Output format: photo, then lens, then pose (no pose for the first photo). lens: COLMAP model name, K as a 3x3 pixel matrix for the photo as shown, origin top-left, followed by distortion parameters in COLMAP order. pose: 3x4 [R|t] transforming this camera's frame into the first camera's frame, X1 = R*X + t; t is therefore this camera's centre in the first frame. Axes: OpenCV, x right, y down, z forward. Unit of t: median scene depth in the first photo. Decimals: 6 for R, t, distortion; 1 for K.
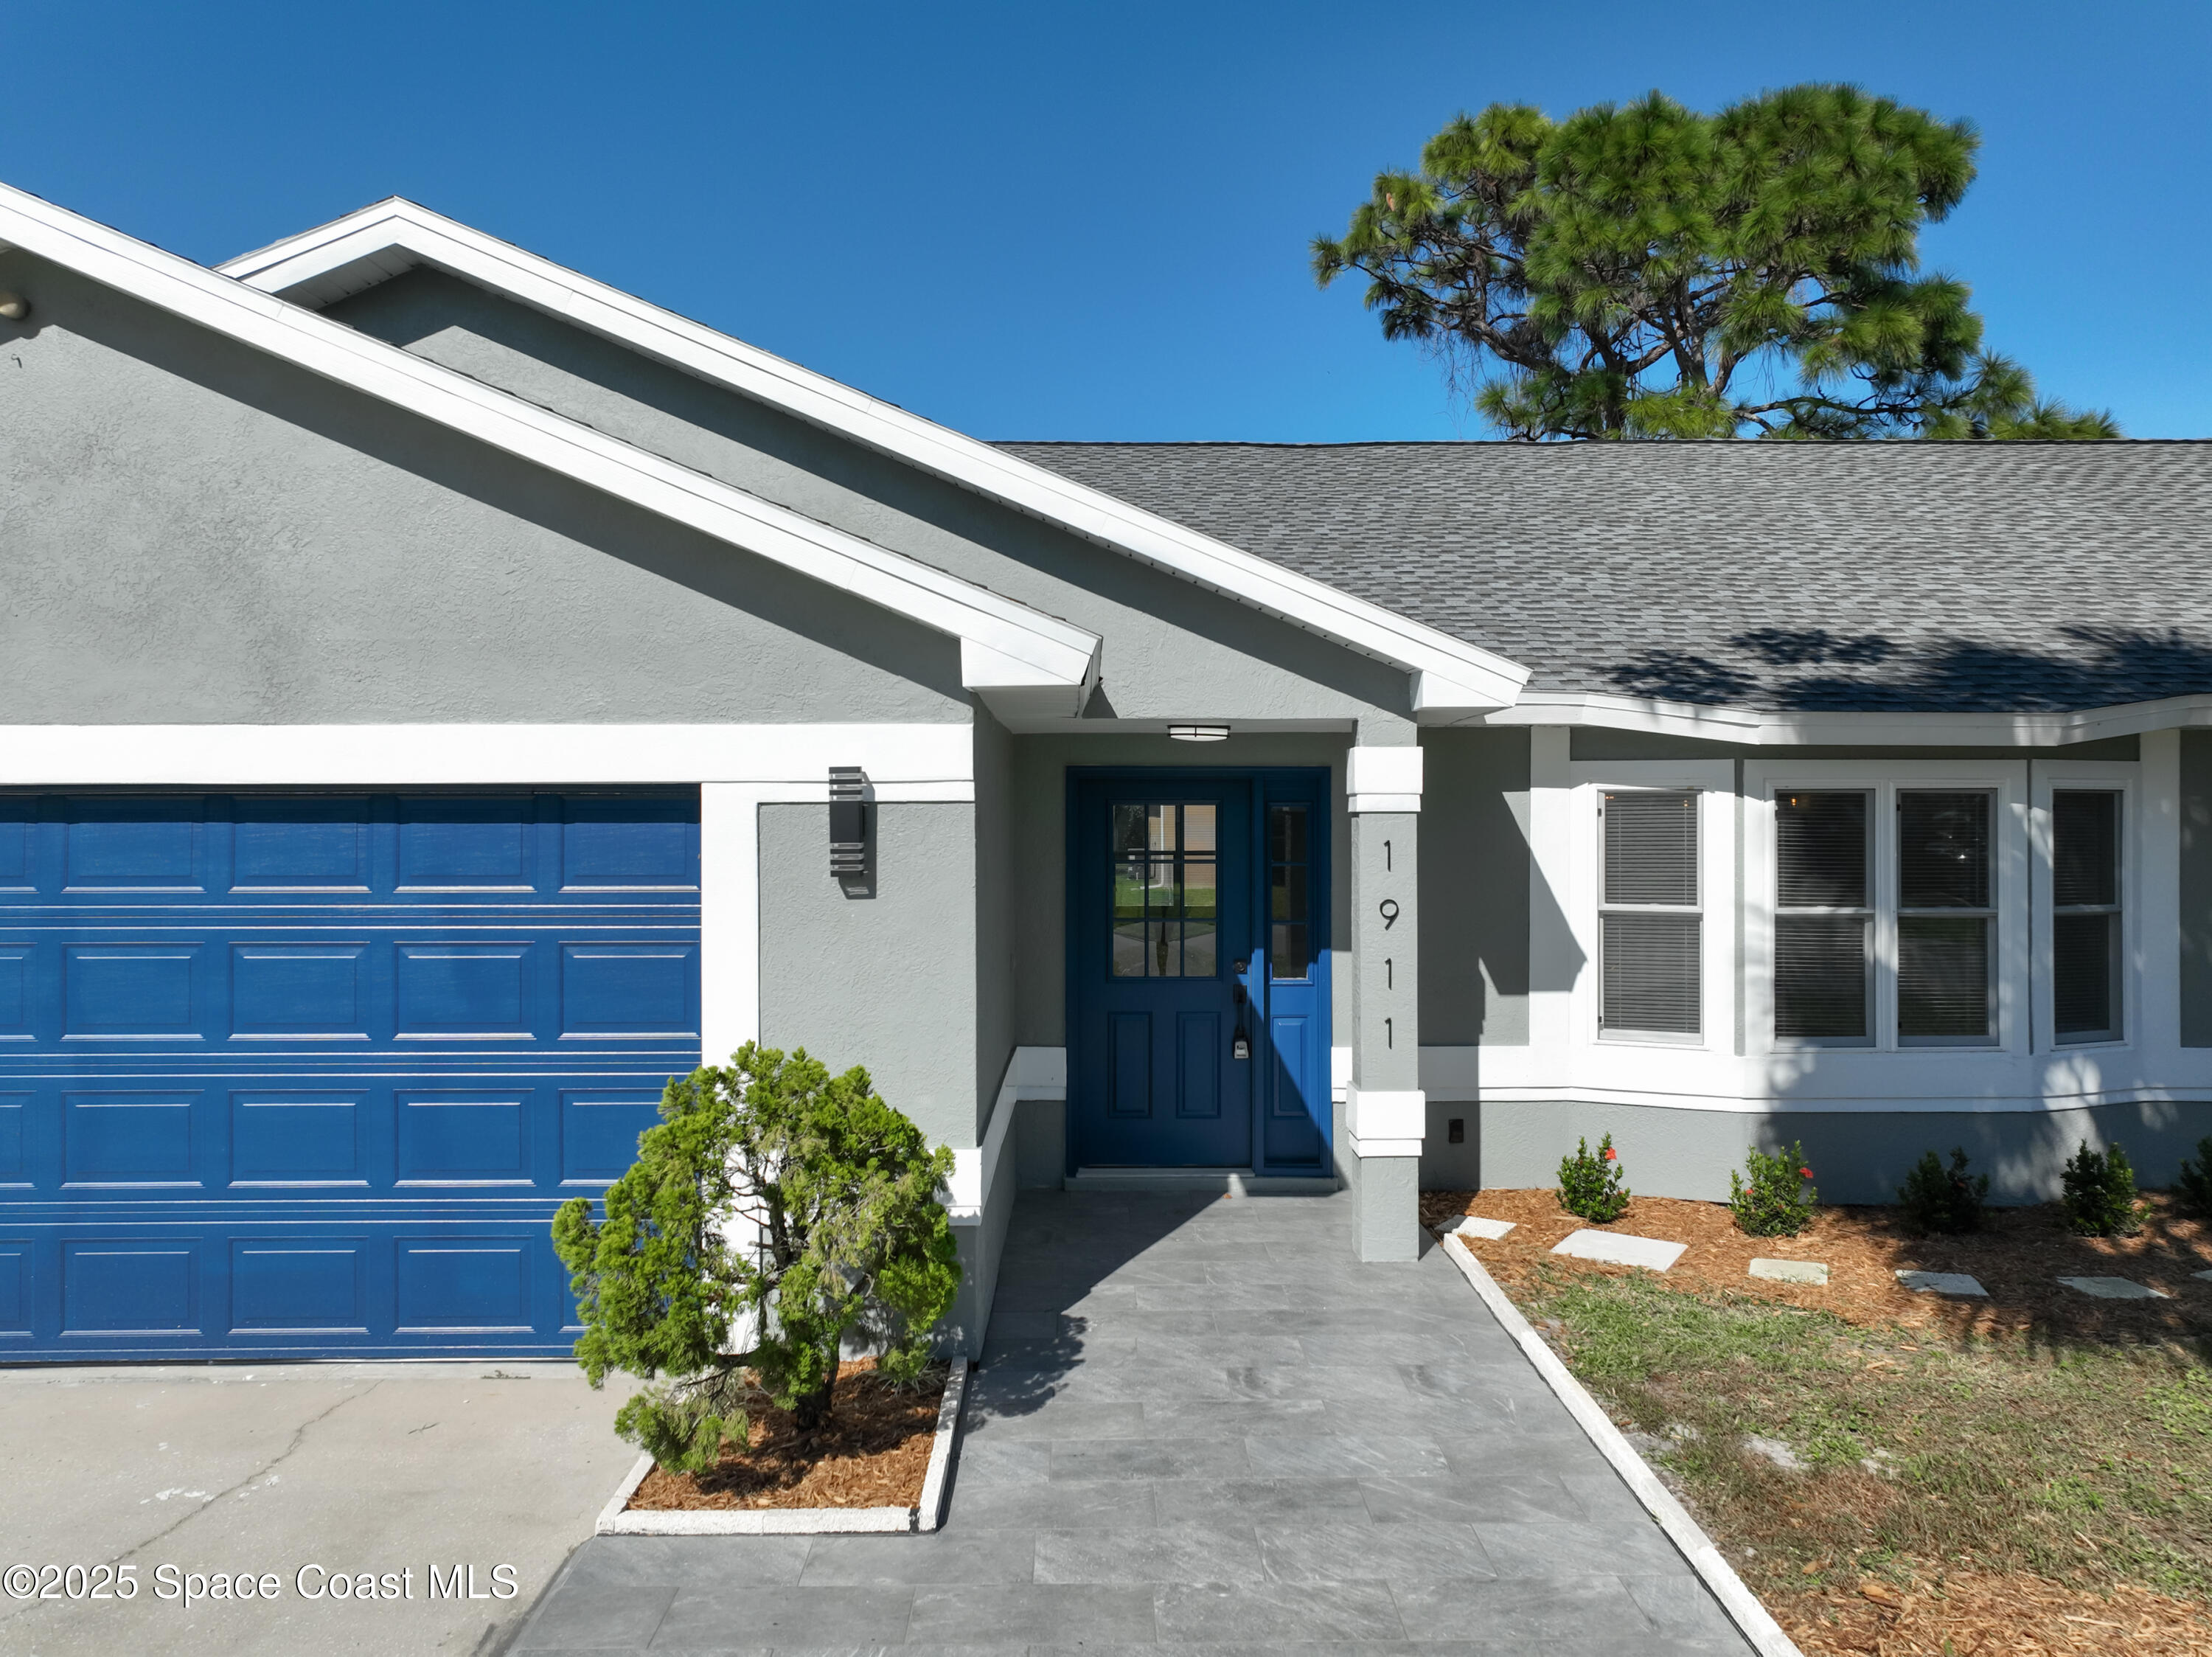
lens RADIAL K [[1564.7, 0, 1109.7], [0, 1564.7, 776.8], [0, 0, 1]] dist [-0.022334, 0.039178]
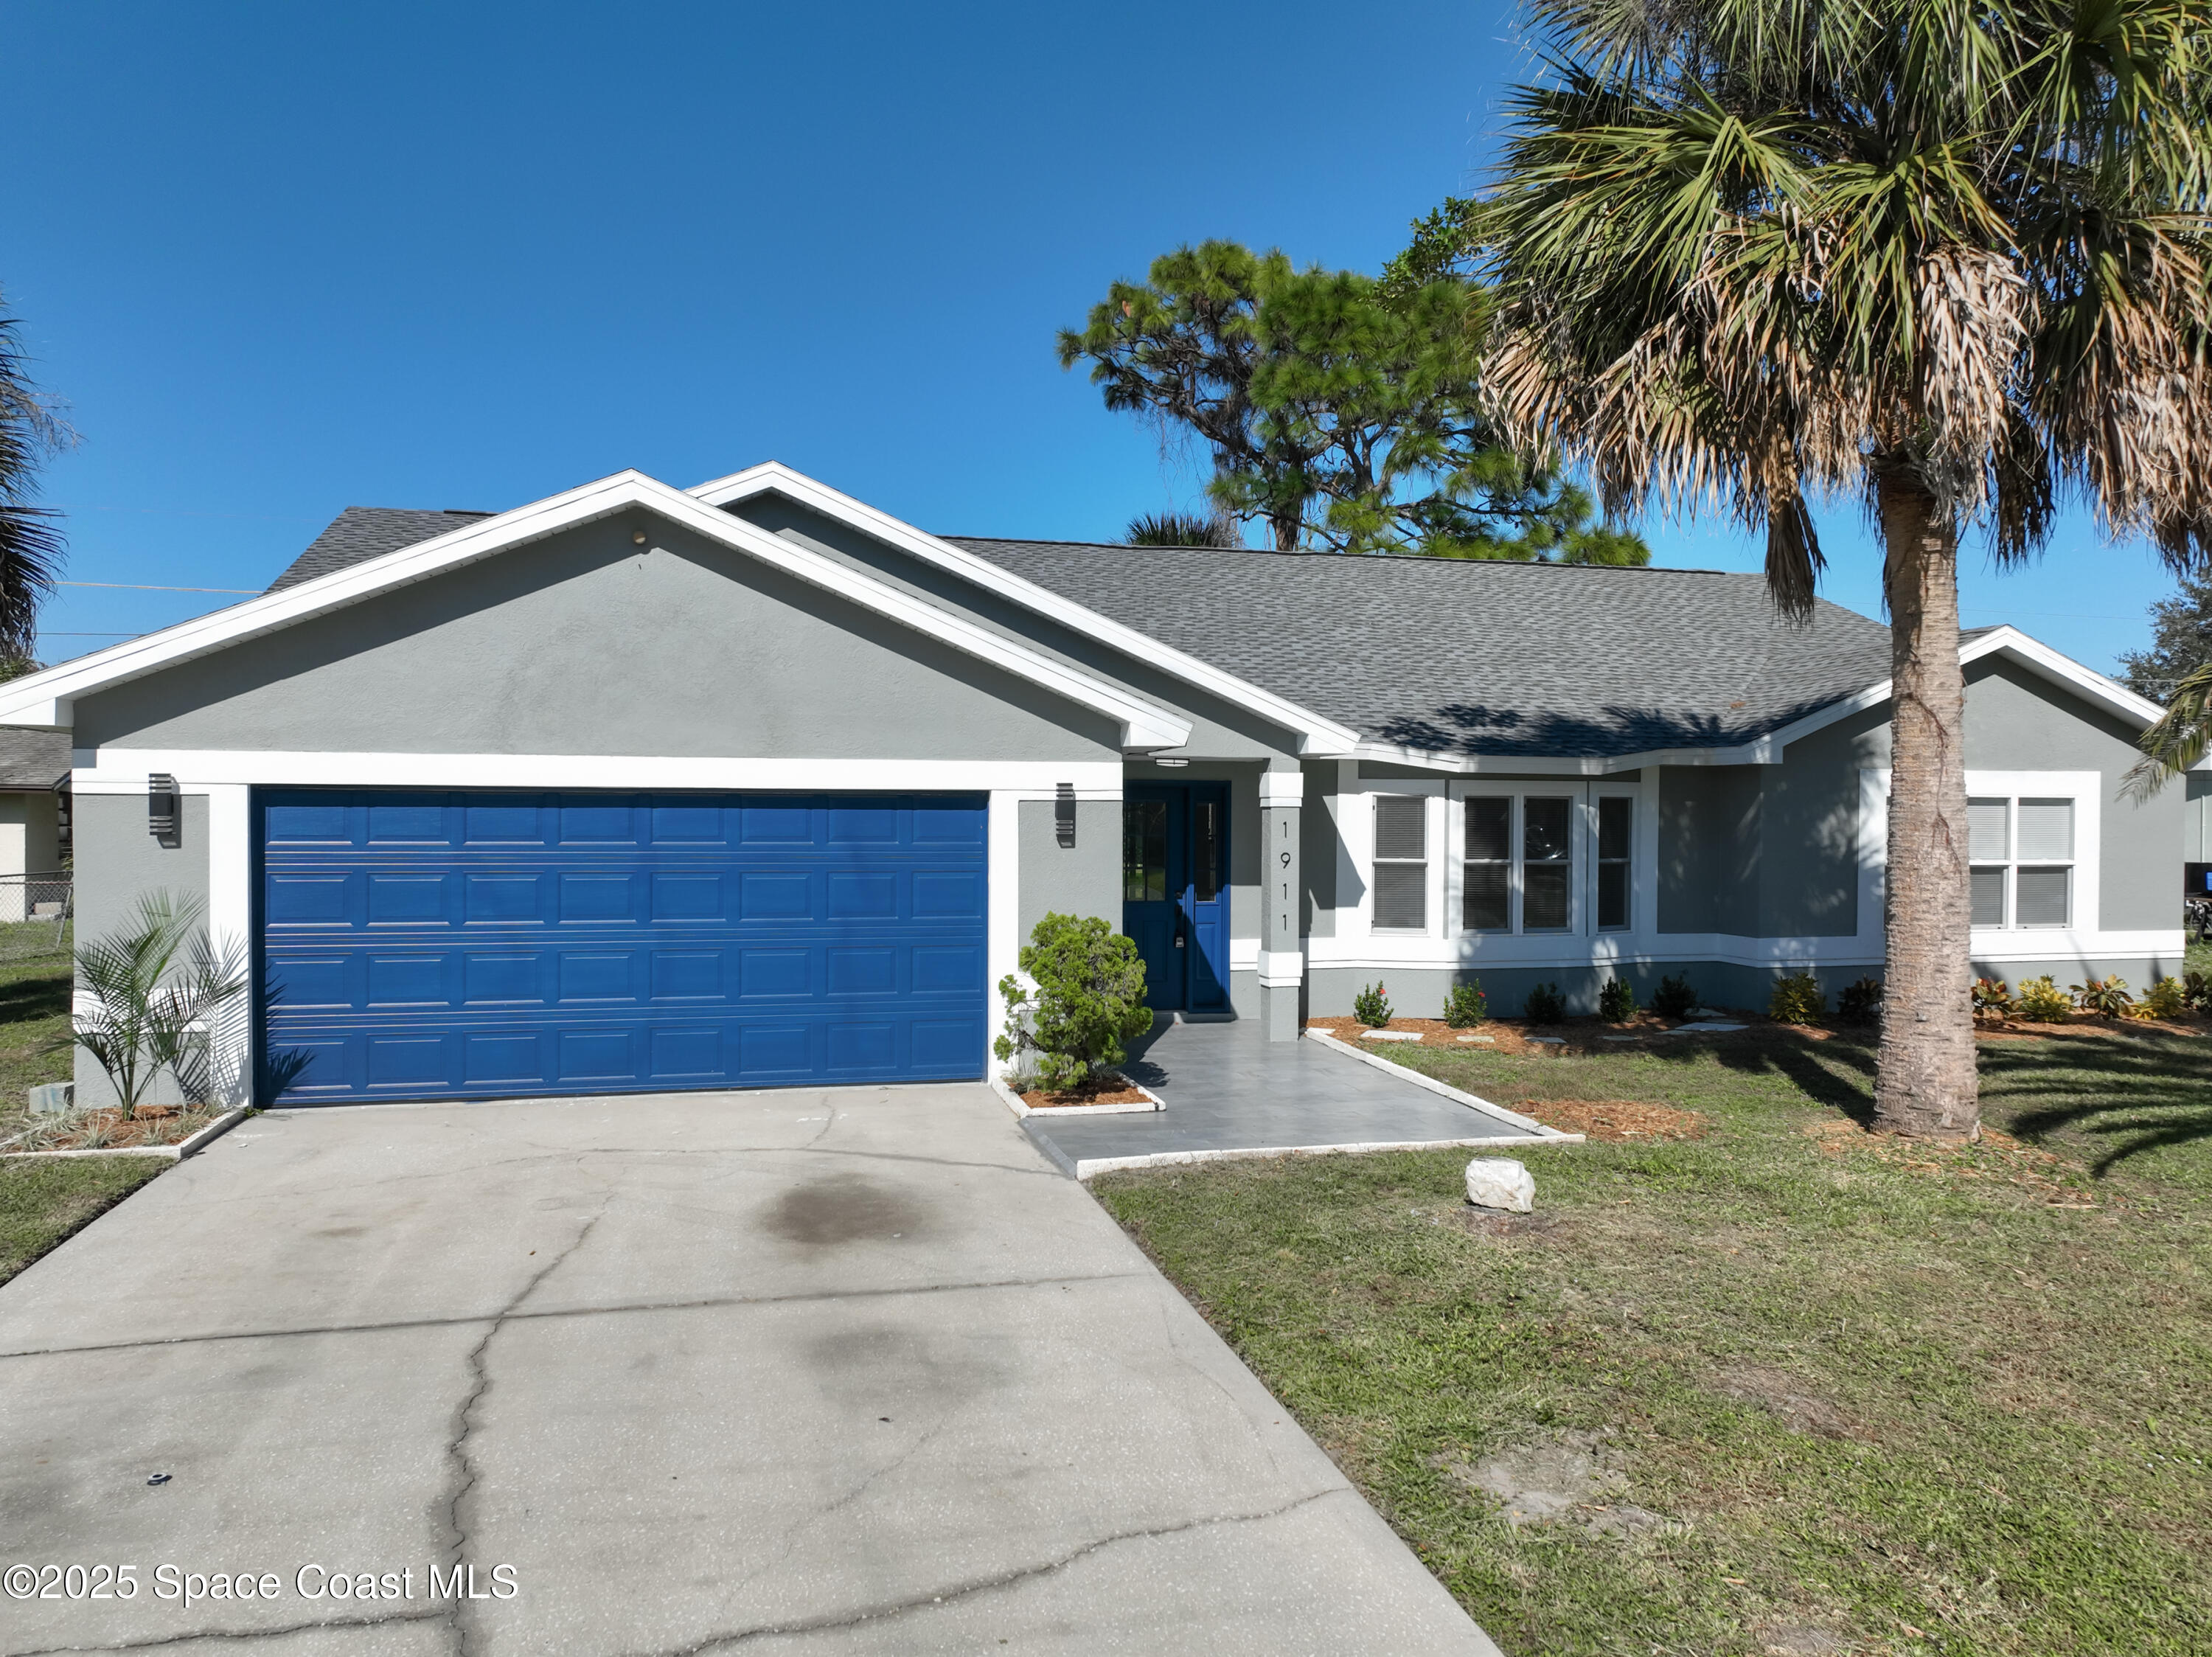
lens RADIAL K [[1564.7, 0, 1109.7], [0, 1564.7, 776.8], [0, 0, 1]] dist [-0.022334, 0.039178]
pose [[0.972396, 0.011288, 0.233062, -0.404149], [-0.012453, 0.999916, 0.003526, -0.015478], [-0.233003, -0.006331, 0.972455, -0.686609]]
